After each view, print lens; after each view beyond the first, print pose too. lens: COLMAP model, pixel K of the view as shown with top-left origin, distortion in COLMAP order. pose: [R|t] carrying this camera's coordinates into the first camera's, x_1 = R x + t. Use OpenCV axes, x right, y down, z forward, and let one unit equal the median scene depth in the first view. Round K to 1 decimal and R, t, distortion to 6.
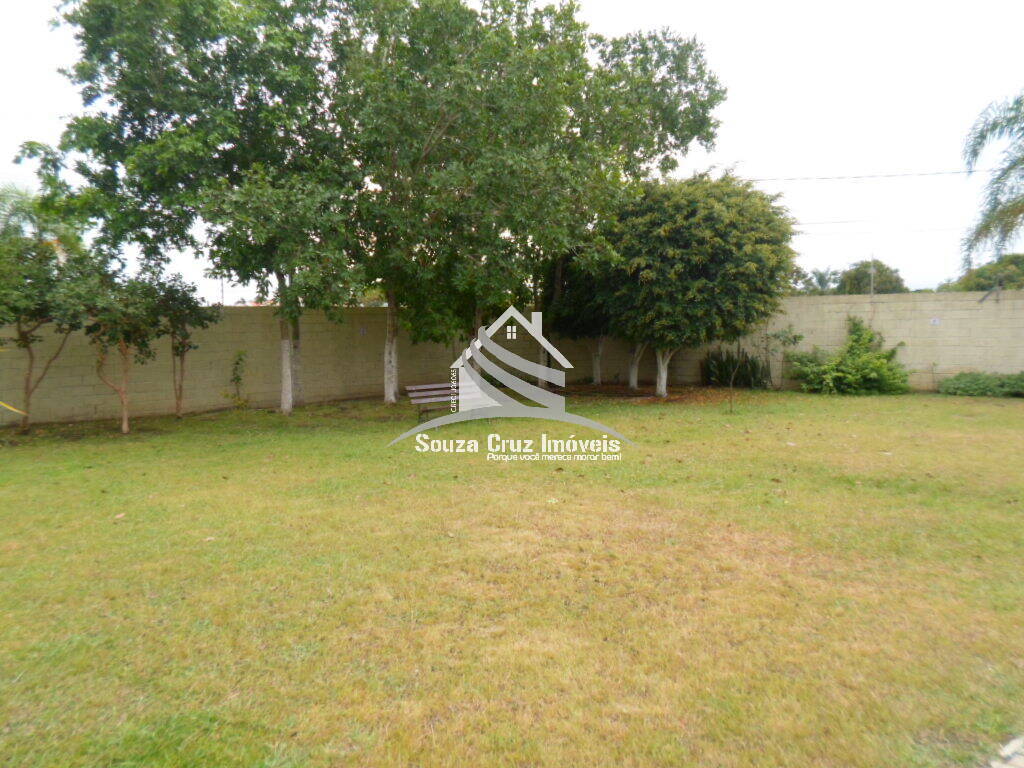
lens RADIAL K [[778.3, 0, 512.0], [0, 778.3, 384.0], [0, 0, 1]] dist [-0.002639, -0.002003]
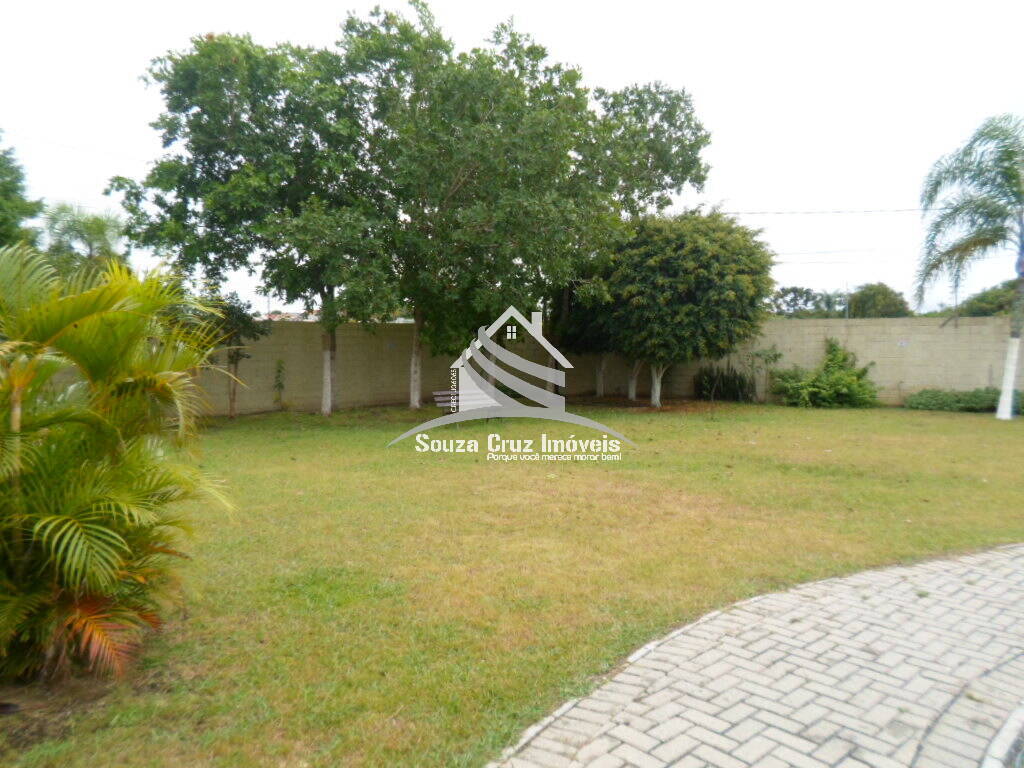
lens RADIAL K [[747.0, 0, 512.9], [0, 747.0, 412.5], [0, 0, 1]] dist [0.008382, 0.000044]
pose [[0.999784, 0.016122, -0.013137, 0.000633], [-0.015870, 0.999693, 0.019037, 0.009075], [0.013440, -0.018825, 0.999732, -0.110600]]
